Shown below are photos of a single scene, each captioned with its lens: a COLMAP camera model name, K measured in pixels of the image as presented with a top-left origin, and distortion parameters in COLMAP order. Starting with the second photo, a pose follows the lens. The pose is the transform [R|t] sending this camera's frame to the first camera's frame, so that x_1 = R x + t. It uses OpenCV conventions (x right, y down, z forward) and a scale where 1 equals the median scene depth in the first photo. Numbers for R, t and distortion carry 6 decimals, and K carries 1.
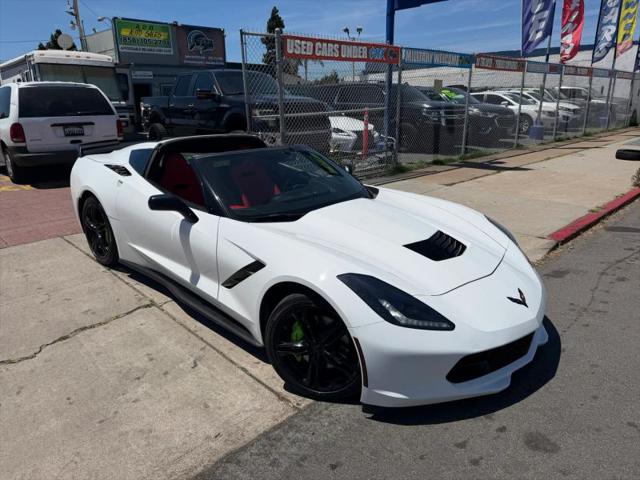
lens RADIAL K [[451.1, 0, 317.7], [0, 451.1, 236.1], [0, 0, 1]] dist [0.024835, -0.032429]
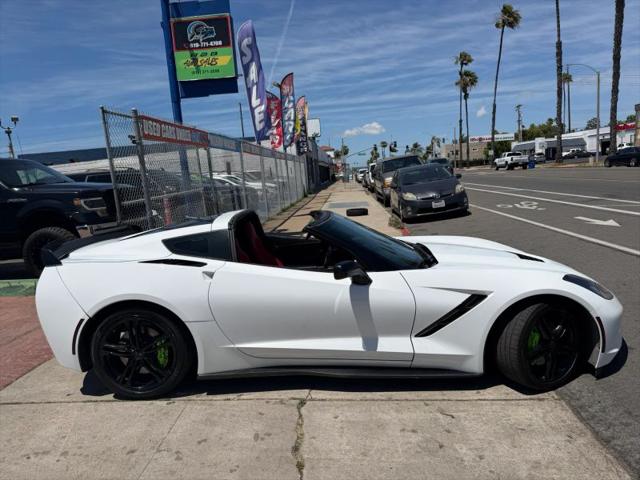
lens RADIAL K [[451.1, 0, 318.6], [0, 451.1, 243.4], [0, 0, 1]] dist [0.024835, -0.032429]
pose [[0.738452, -0.148216, 0.657816, -0.820026], [0.258733, 0.963153, -0.073436, -0.060870], [-0.622693, 0.224427, 0.749591, 0.265271]]
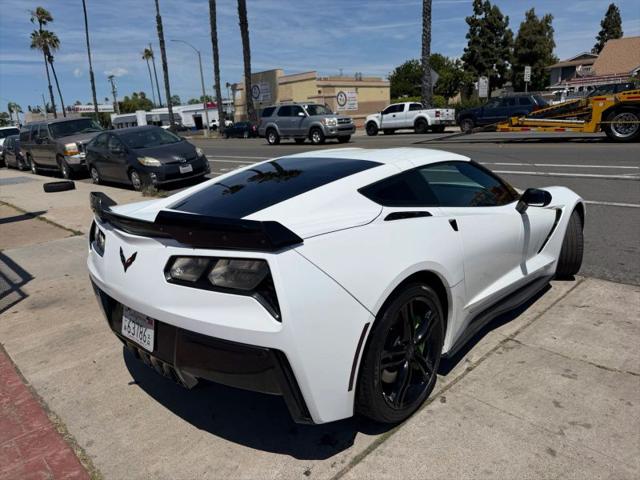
lens RADIAL K [[451.1, 0, 320.5], [0, 451.1, 244.3], [0, 0, 1]] dist [0.024835, -0.032429]
pose [[-0.012809, -0.256627, 0.966426, -1.056925], [0.344884, 0.906061, 0.245169, -0.309619], [-0.938558, 0.336445, 0.076901, 1.148506]]
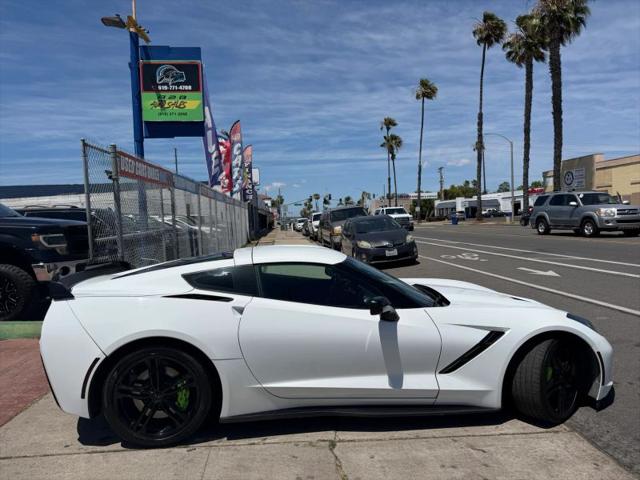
lens RADIAL K [[451.1, 0, 322.0], [0, 451.1, 238.7], [0, 0, 1]] dist [0.024835, -0.032429]
pose [[0.625949, -0.046186, 0.778495, -0.959071], [0.253530, 0.956073, -0.147130, -0.083598], [-0.737503, 0.289467, 0.610163, 0.382747]]
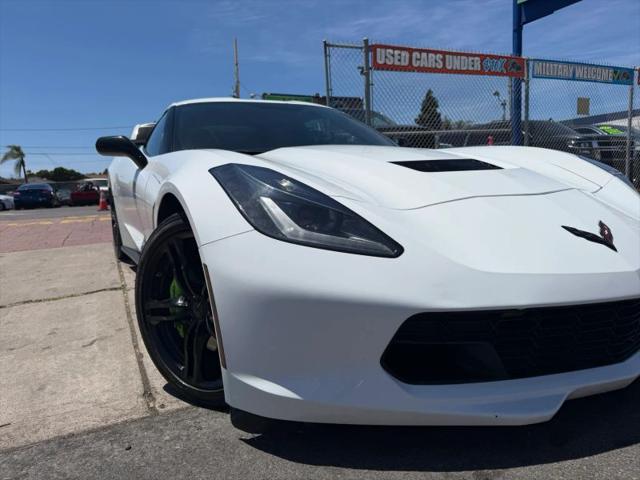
lens RADIAL K [[451.1, 0, 315.8], [0, 451.1, 242.7], [0, 0, 1]] dist [0.024835, -0.032429]
pose [[0.943604, 0.012648, -0.330836, 0.223428], [-0.063598, 0.987585, -0.143638, 0.157511], [0.324912, 0.156578, 0.932693, 0.325116]]
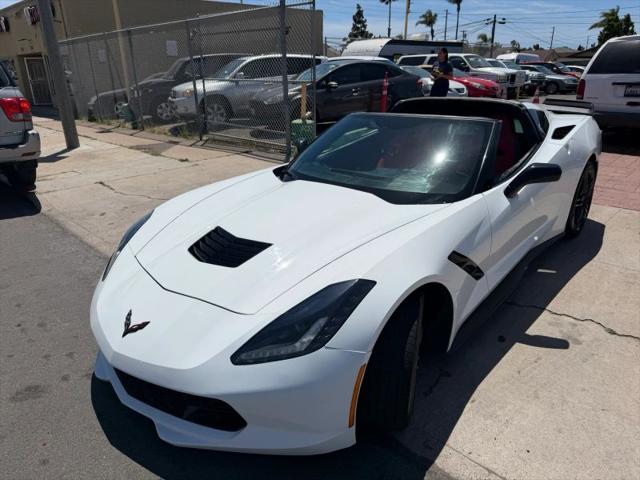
lens RADIAL K [[451.1, 0, 324.7], [0, 451.1, 238.6], [0, 0, 1]] dist [0.024835, -0.032429]
pose [[0.025700, 0.363423, -0.931270, 0.762649], [-0.271178, 0.899181, 0.343417, -0.238142], [0.962186, 0.243714, 0.121661, 0.807298]]
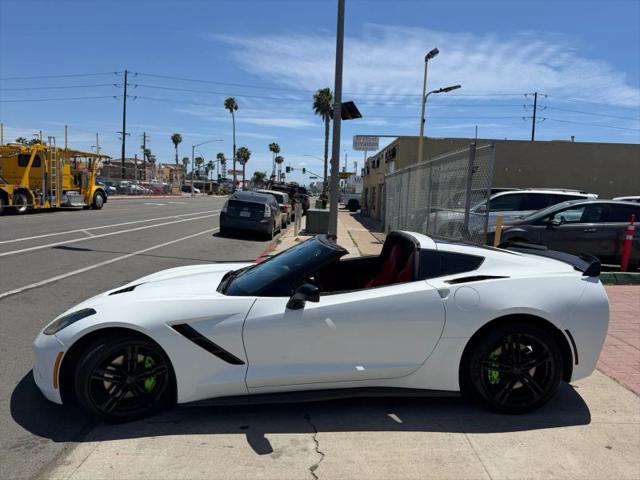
lens RADIAL K [[451.1, 0, 319.7], [0, 451.1, 239.5], [0, 0, 1]] dist [0.024835, -0.032429]
pose [[-0.706478, 0.056868, -0.705447, 0.621184], [-0.231109, 0.923587, 0.305900, -0.515051], [0.668938, 0.379147, -0.639351, 1.677457]]
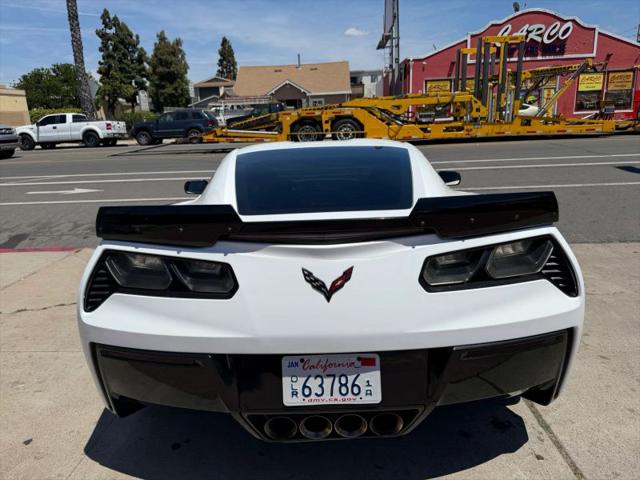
lens RADIAL K [[451.1, 0, 317.1], [0, 451.1, 237.1], [0, 0, 1]] dist [0.024835, -0.032429]
pose [[-0.677611, -0.152228, 0.719492, -0.792666], [0.258592, 0.866546, 0.426881, -0.428702], [-0.688457, 0.475315, -0.547817, 1.592826]]
